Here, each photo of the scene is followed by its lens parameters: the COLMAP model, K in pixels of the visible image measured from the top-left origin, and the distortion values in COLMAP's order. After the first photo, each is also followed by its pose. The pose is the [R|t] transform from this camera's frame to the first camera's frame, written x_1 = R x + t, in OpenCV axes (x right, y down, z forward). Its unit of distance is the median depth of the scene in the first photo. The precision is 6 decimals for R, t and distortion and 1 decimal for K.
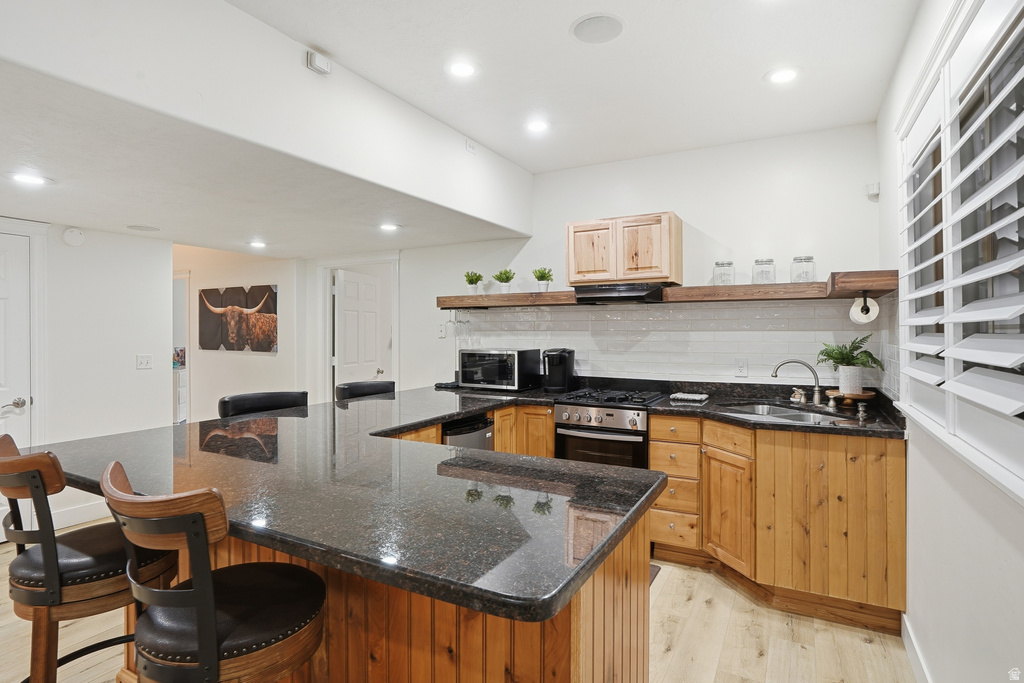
lens RADIAL K [[530.7, 0, 502.7], [0, 530.7, 333.9], [0, 0, 1]] dist [-0.035450, 0.000639]
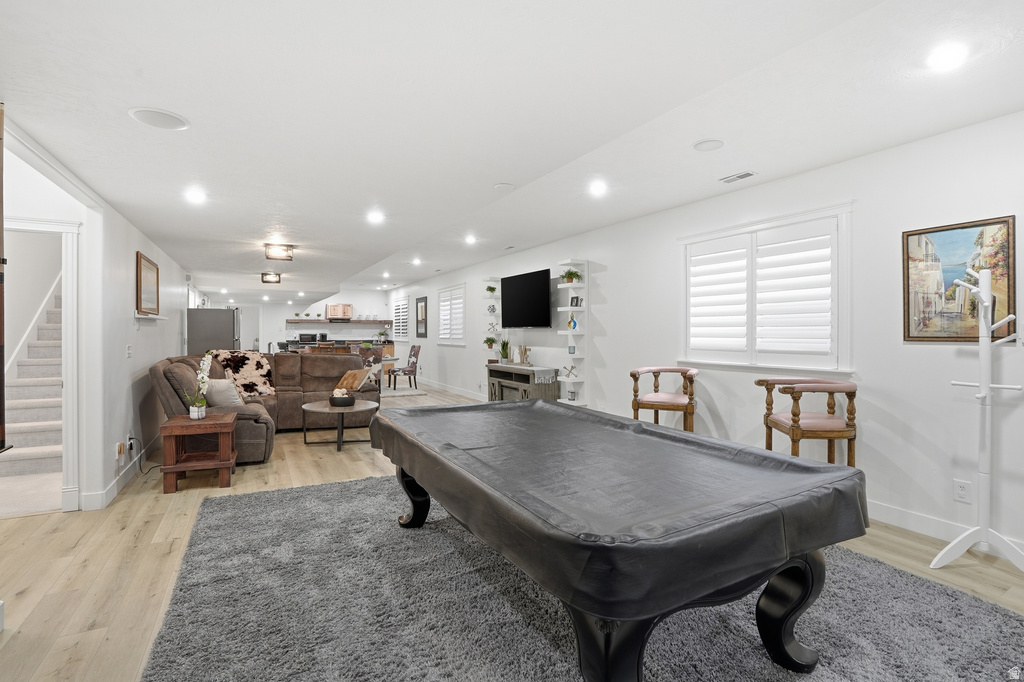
lens RADIAL K [[416.4, 0, 543.9], [0, 416.4, 333.5], [0, 0, 1]] dist [-0.100572, 0.000090]
pose [[0.443281, 0.001494, 0.896382, -2.191370], [0.000219, 0.999998, -0.001776, 0.039853], [-0.896383, 0.000984, 0.443280, -2.177198]]
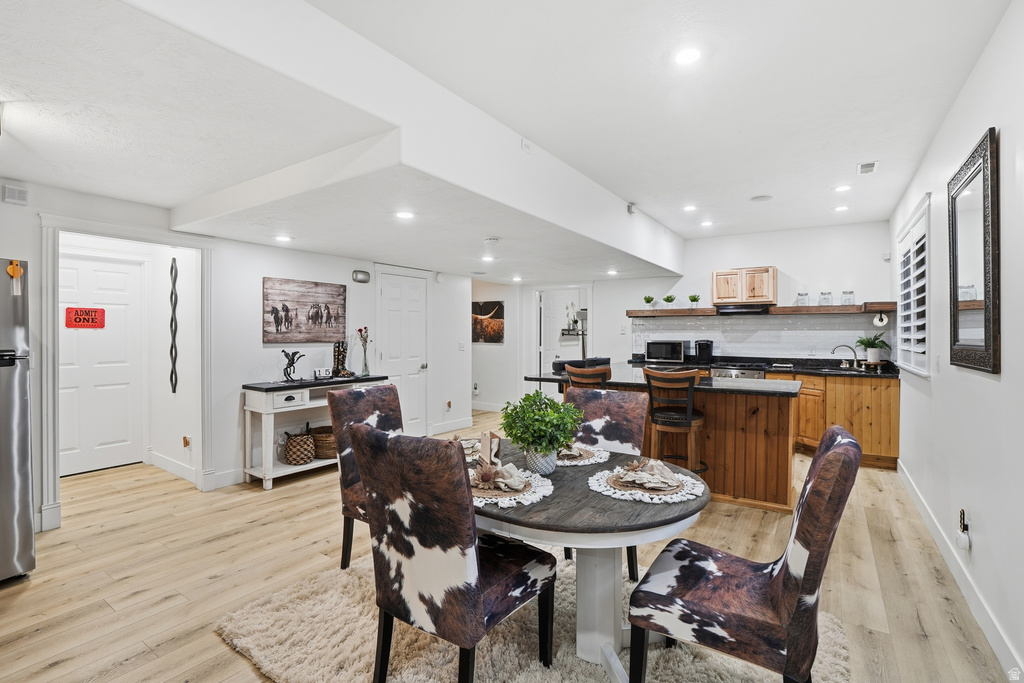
lens RADIAL K [[474.9, 0, 509.5], [0, 474.9, 337.3], [0, 0, 1]] dist [-0.037288, 0.000425]
pose [[0.996778, 0.005966, -0.079992, -0.469661], [-0.005678, 0.999977, 0.003826, 0.018333], [0.080013, -0.003359, 0.996788, -0.712651]]
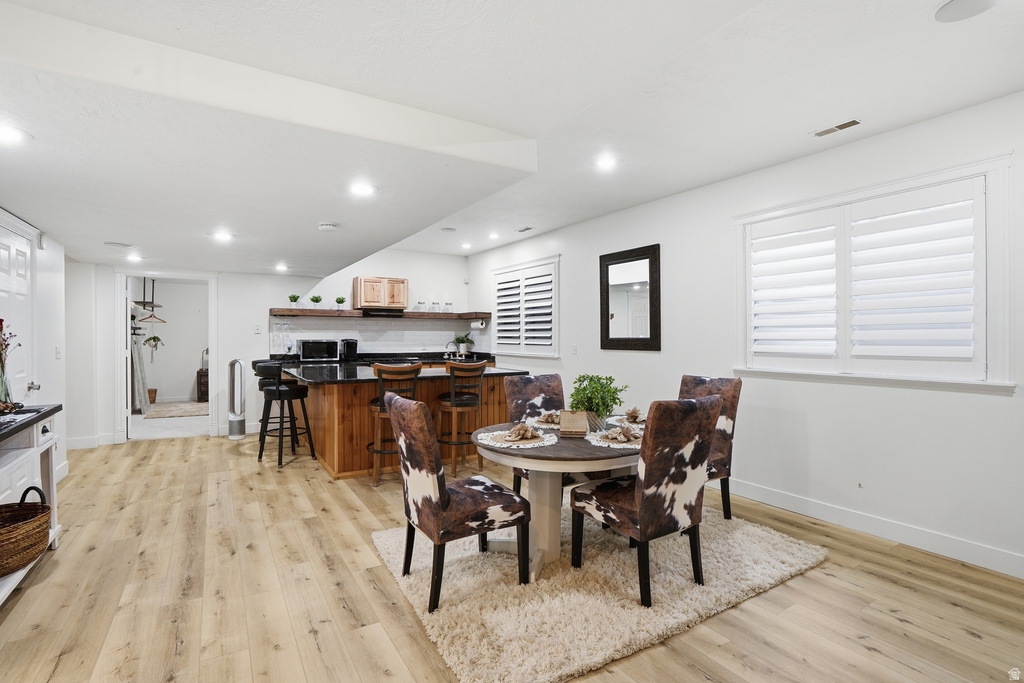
lens RADIAL K [[474.9, 0, 509.5], [0, 474.9, 337.3], [0, 0, 1]] dist [-0.037288, 0.000425]
pose [[0.489039, 0.000356, 0.872262, -1.252921], [0.000213, 1.000000, -0.000528, 0.024611], [-0.872262, 0.000444, 0.489039, -0.404396]]
